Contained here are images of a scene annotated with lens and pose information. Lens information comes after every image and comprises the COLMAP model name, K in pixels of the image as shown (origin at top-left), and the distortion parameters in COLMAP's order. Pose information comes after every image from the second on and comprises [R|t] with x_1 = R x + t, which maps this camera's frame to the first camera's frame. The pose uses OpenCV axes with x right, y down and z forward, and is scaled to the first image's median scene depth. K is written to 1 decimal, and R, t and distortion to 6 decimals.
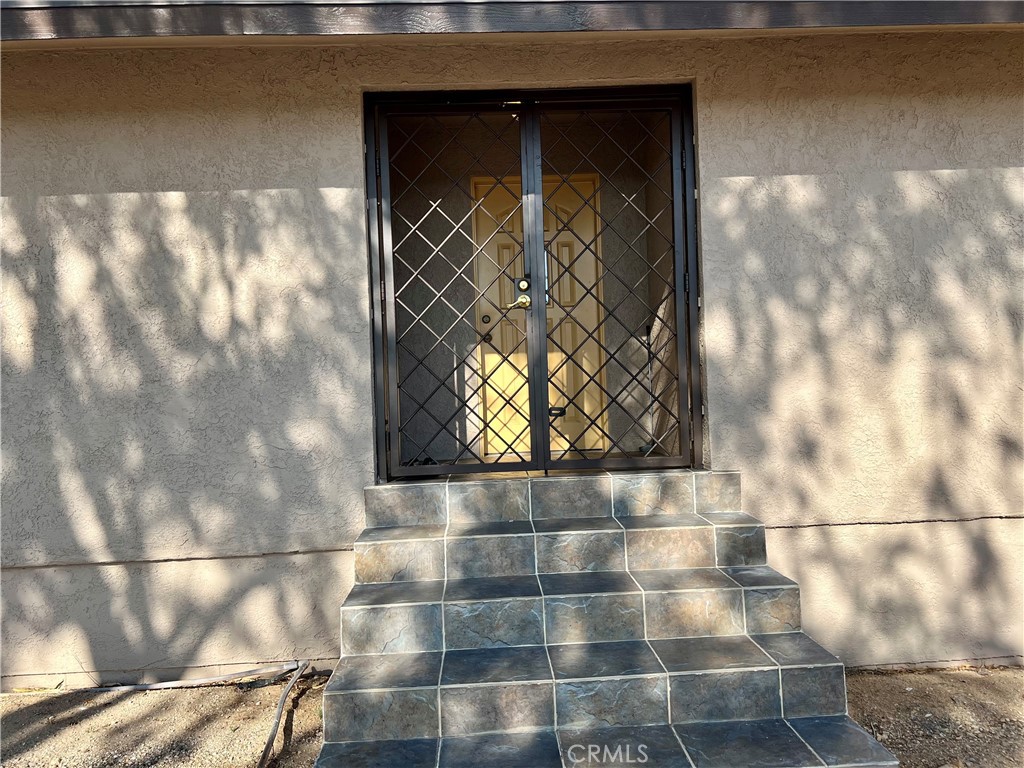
lens RADIAL K [[786.3, 0, 515.5], [0, 786.3, 383.4], [0, 0, 1]] dist [0.072148, -0.059642]
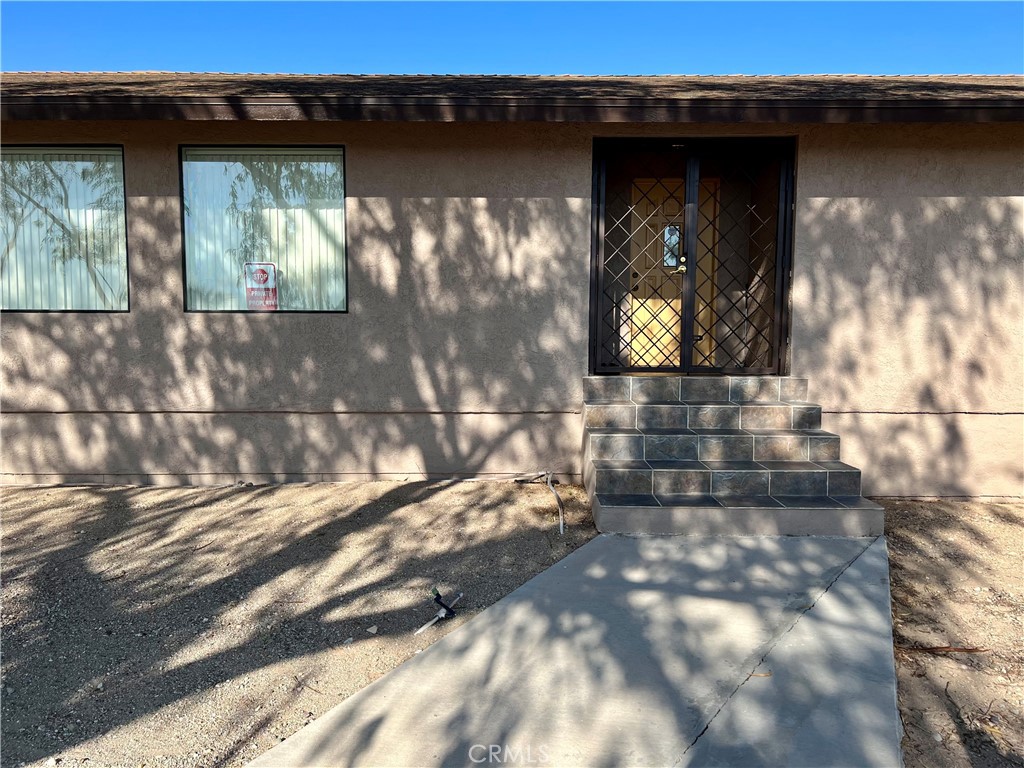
lens RADIAL K [[786.3, 0, 508.9], [0, 786.3, 388.6], [0, 0, 1]] dist [0.072148, -0.059642]
pose [[0.998178, 0.045994, -0.039044, -0.283588], [-0.042328, 0.995040, 0.090015, 0.010665], [0.042990, -0.088199, 0.995175, -0.706795]]
